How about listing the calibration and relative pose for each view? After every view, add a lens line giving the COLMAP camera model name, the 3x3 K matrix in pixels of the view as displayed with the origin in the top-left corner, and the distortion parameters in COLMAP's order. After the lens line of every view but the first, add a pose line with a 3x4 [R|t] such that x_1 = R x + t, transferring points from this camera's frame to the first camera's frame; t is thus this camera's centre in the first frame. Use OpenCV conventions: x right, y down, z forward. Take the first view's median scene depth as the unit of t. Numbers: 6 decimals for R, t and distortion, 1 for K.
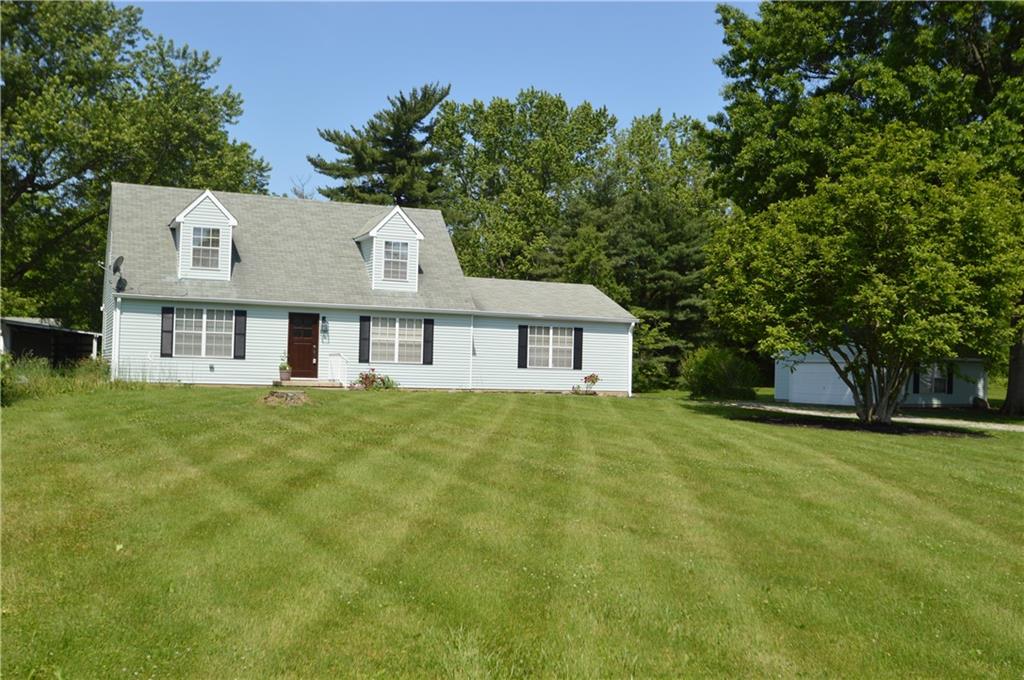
lens RADIAL K [[1032.2, 0, 507.1], [0, 1032.2, 338.8], [0, 0, 1]] dist [-0.069273, 0.000000]
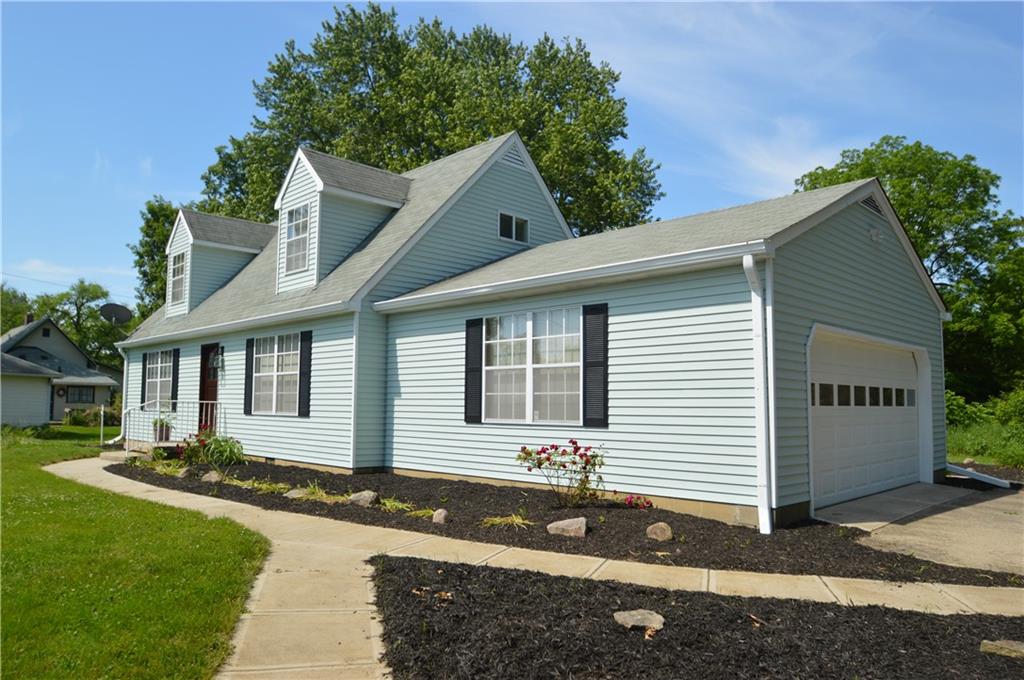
lens RADIAL K [[703.3, 0, 508.9], [0, 703.3, 334.5], [0, 0, 1]] dist [-0.051735, 0.002802]
pose [[0.364606, -0.107576, -0.924927, 0.292731], [0.043701, 0.994186, -0.098405, 0.022252], [0.930136, -0.004541, 0.367187, 0.947717]]
